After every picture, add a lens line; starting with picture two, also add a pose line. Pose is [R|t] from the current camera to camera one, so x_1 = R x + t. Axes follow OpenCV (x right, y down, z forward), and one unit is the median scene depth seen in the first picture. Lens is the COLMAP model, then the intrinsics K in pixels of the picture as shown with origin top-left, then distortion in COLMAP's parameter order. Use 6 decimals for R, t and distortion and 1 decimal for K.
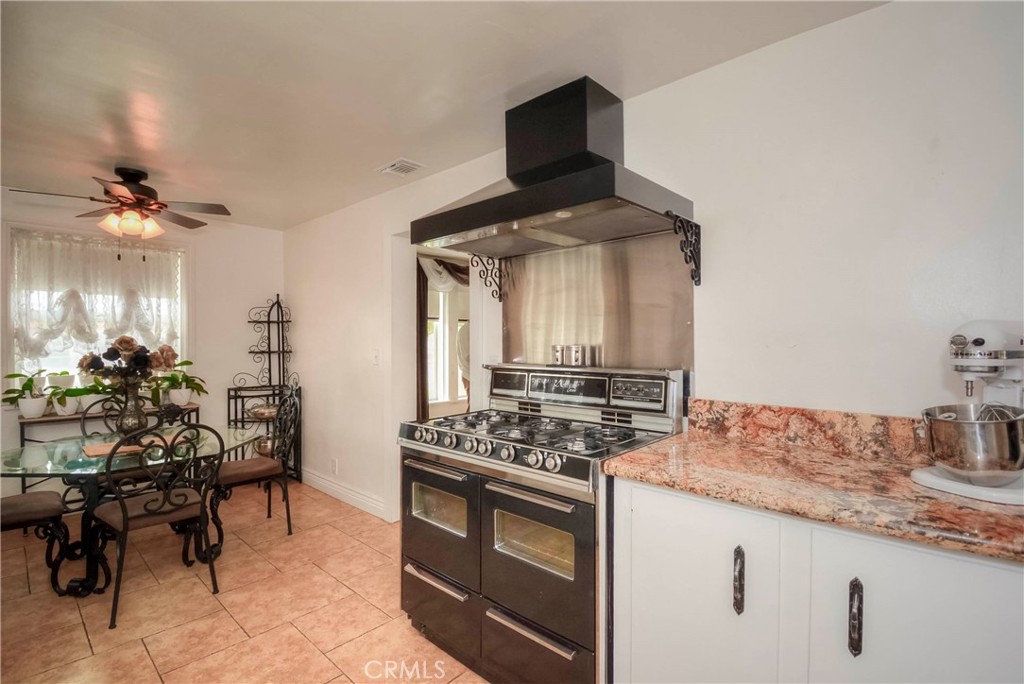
lens RADIAL K [[487.2, 0, 514.6], [0, 487.2, 338.5], [0, 0, 1]] dist [-0.001507, -0.000480]
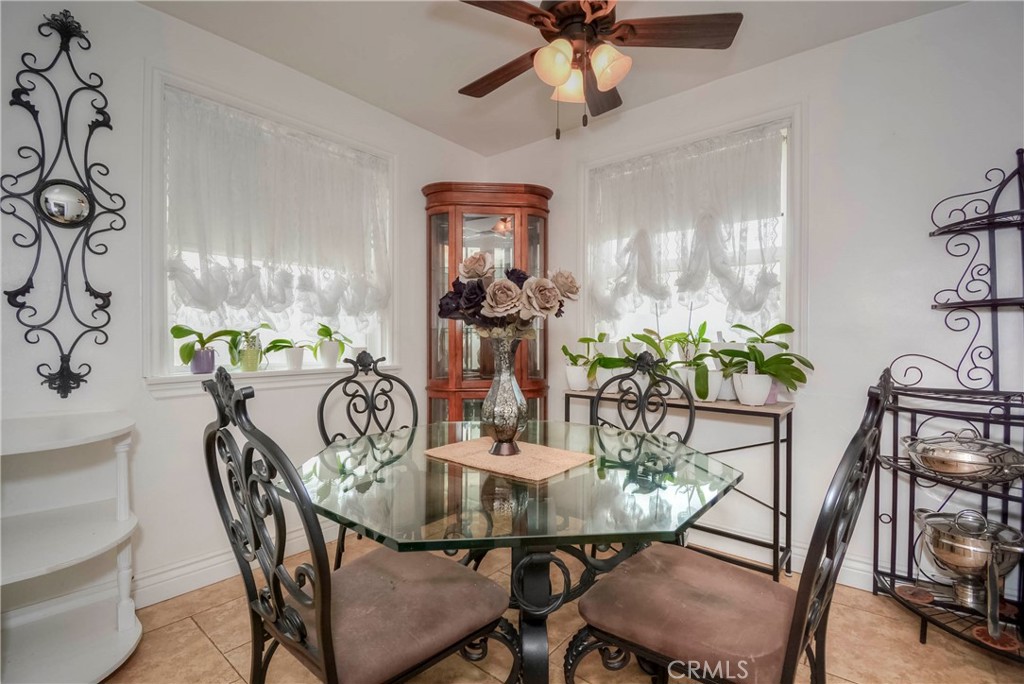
lens RADIAL K [[440.5, 0, 512.6], [0, 440.5, 337.2], [0, 0, 1]] dist [-0.026015, -0.002538]
pose [[-0.011606, -0.004921, -0.999921, -0.175427], [0.002135, 0.999985, -0.004946, 0.056825], [0.999930, -0.002192, -0.011595, 0.654453]]
